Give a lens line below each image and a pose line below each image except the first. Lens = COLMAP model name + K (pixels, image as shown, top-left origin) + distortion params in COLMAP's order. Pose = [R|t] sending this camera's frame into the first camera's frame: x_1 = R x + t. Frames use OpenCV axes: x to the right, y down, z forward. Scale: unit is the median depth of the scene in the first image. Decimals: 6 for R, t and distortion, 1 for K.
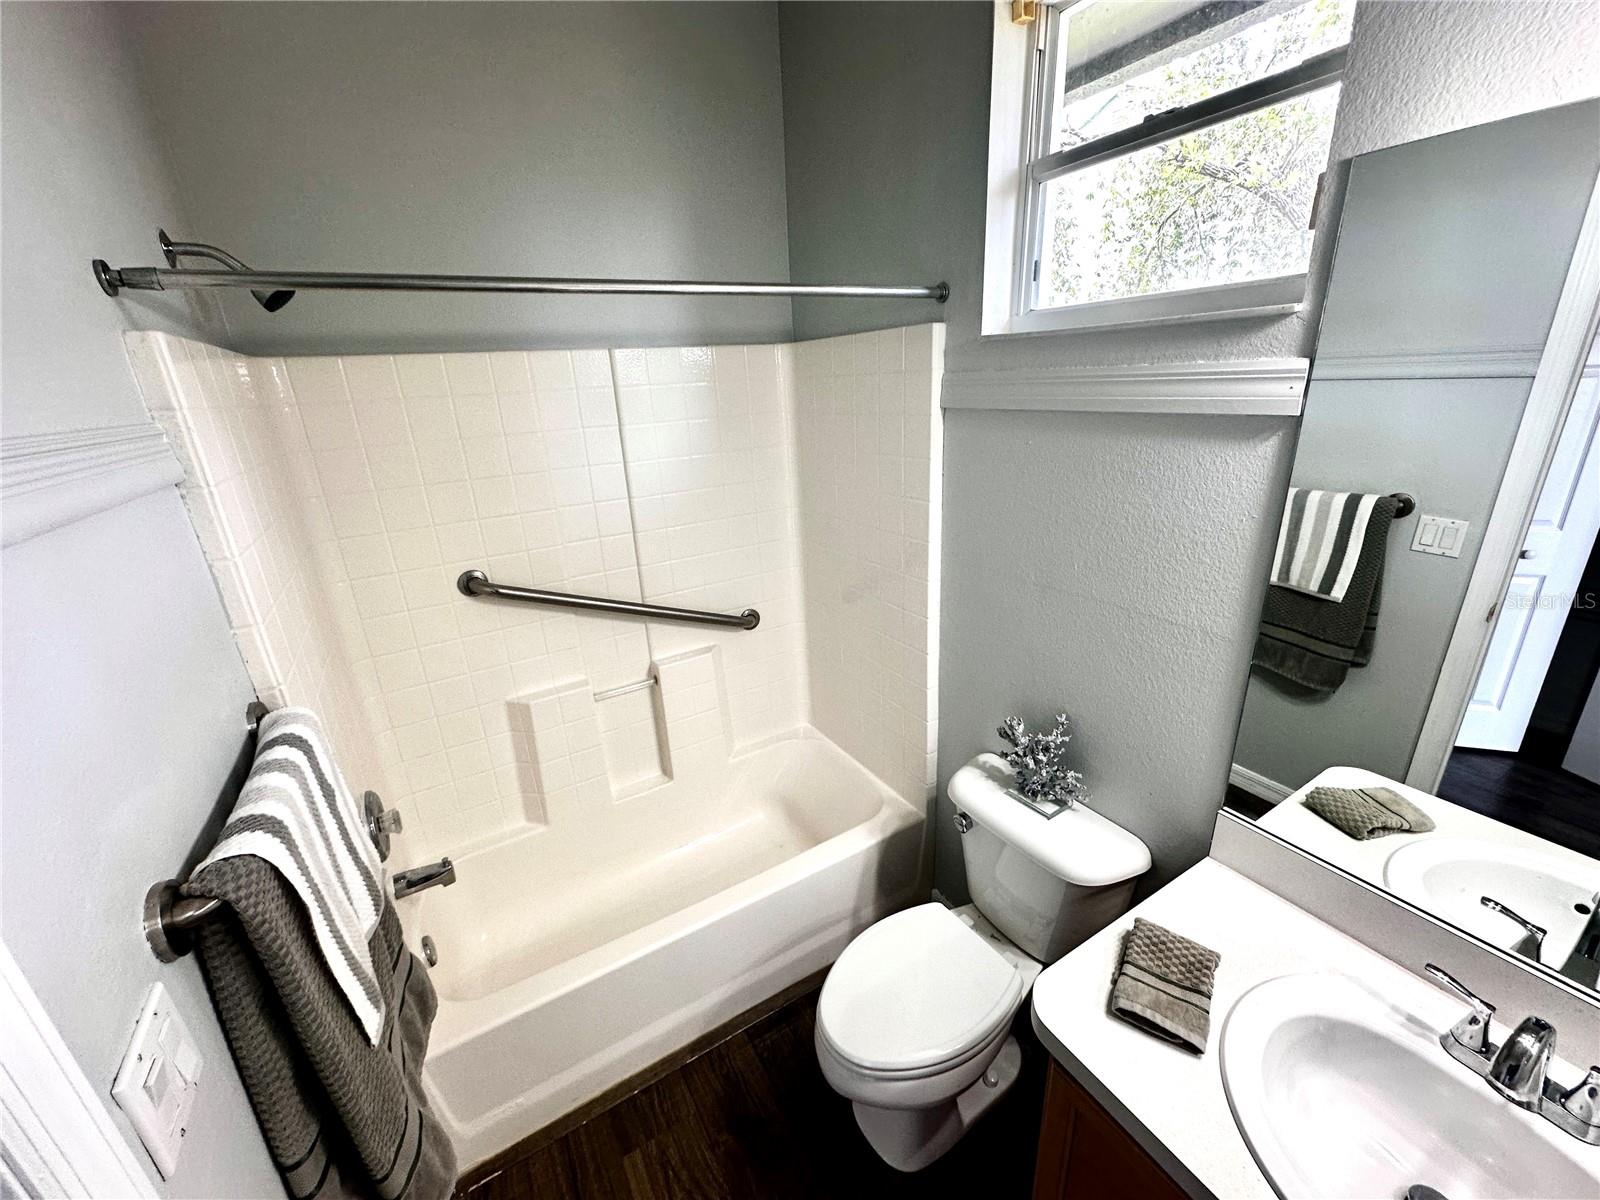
lens RADIAL K [[640.0, 0, 797.0], [0, 640.0, 599.6], [0, 0, 1]] dist [-0.001999, 0.000373]
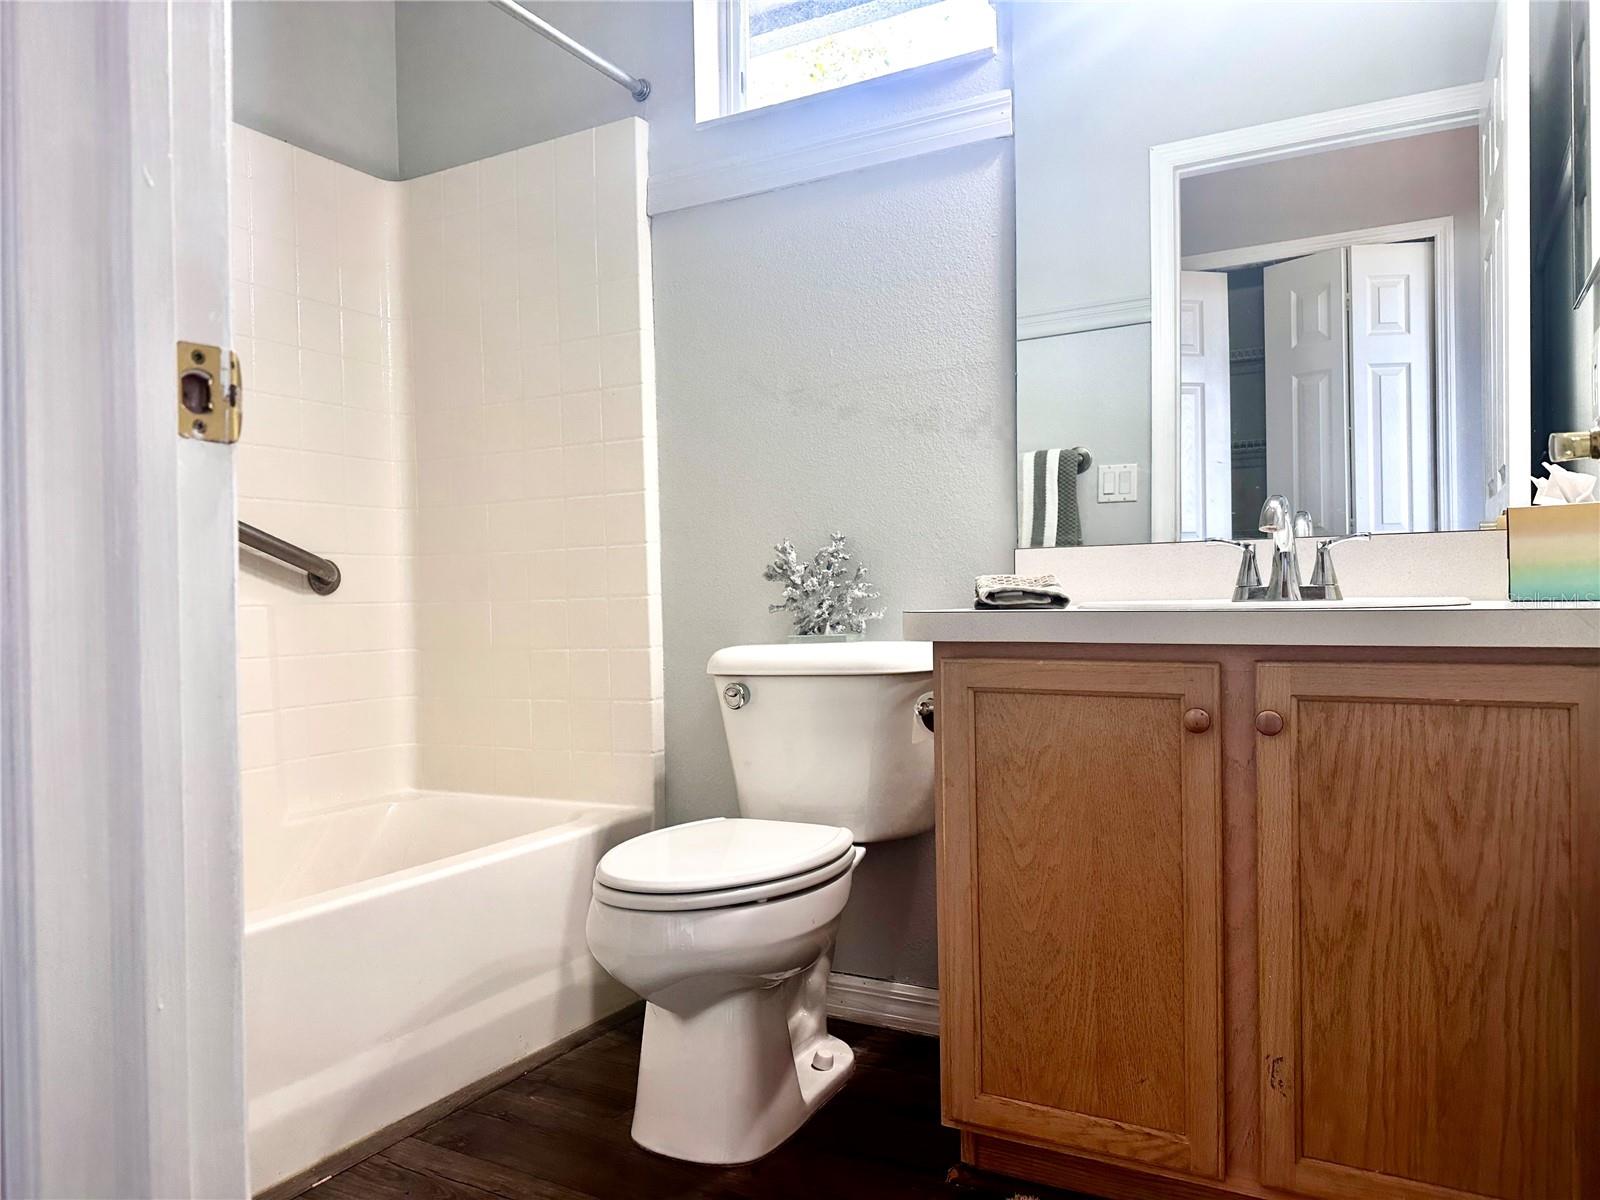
lens RADIAL K [[1113.1, 0, 796.2], [0, 1113.1, 606.6], [0, 0, 1]] dist [0.045067, -0.052612]
pose [[0.864467, 0.031438, 0.501705, -0.294460], [0.143556, 0.941041, -0.306324, 0.596643], [-0.481755, 0.336829, 0.808986, -0.082992]]
